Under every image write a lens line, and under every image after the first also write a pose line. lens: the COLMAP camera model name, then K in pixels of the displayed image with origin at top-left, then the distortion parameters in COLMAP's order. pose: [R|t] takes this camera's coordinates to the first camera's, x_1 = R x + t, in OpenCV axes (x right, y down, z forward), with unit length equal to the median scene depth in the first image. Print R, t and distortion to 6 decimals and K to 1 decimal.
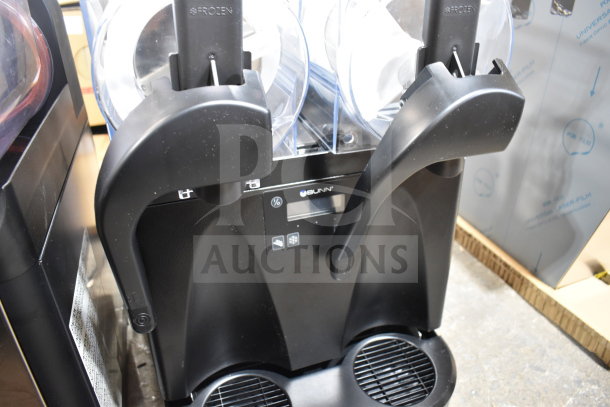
lens RADIAL K [[471.9, 0, 305.0], [0, 471.9, 203.5], [0, 0, 1]] dist [-0.088793, 0.005669]
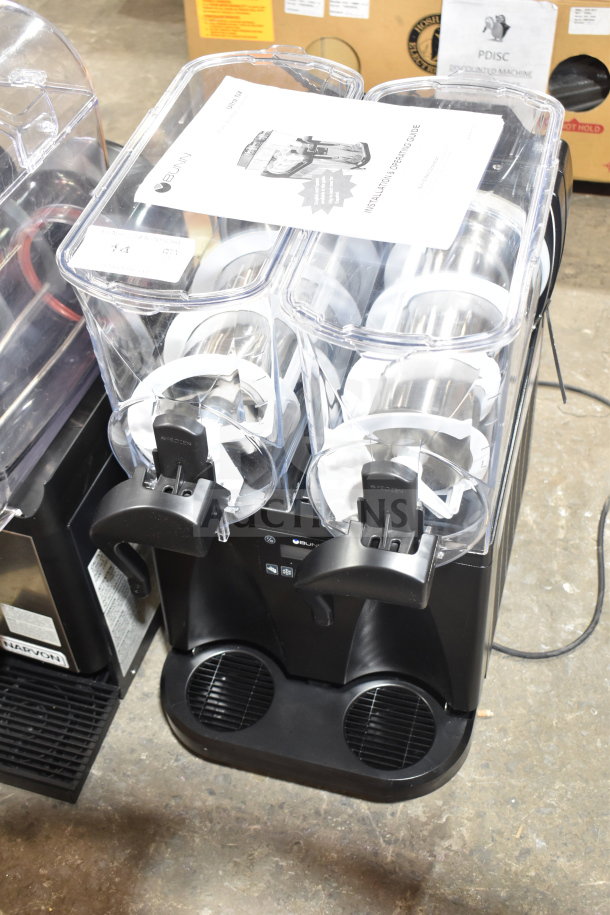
lens RADIAL K [[1064.5, 0, 305.0], [0, 1064.5, 457.5], [0, 0, 1]] dist [-0.021774, -0.029124]
pose [[0.820071, 0.387334, -0.421256, 0.607364], [-0.251297, 0.905095, 0.343006, -0.652672], [0.514134, -0.175429, 0.839578, -0.603170]]
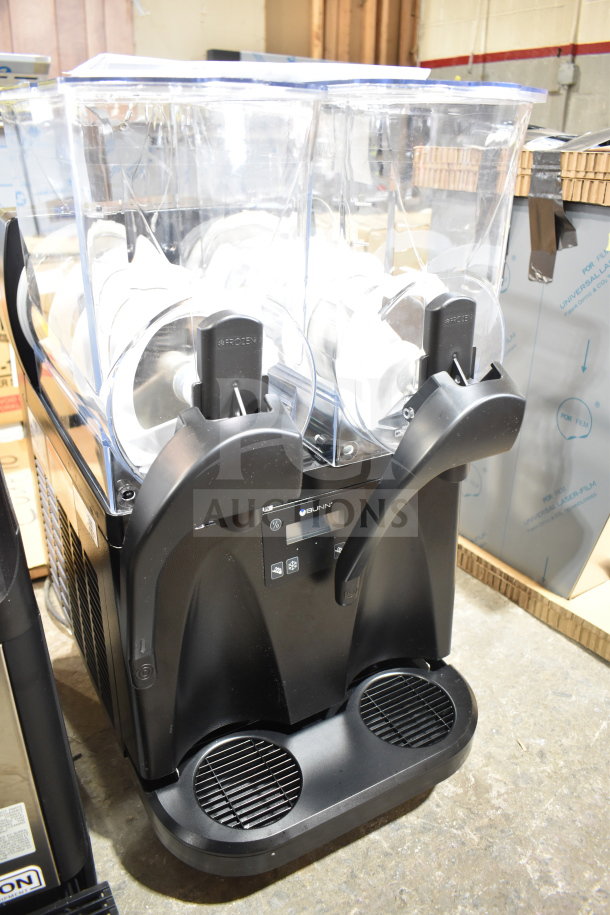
lens RADIAL K [[707.9, 0, 305.0], [0, 707.9, 457.5], [0, 0, 1]] dist [-0.088793, 0.005669]
pose [[0.982284, -0.076933, 0.170879, -0.146830], [0.092644, 0.991983, -0.085943, -0.005927], [-0.162897, 0.100251, 0.981537, -0.229632]]
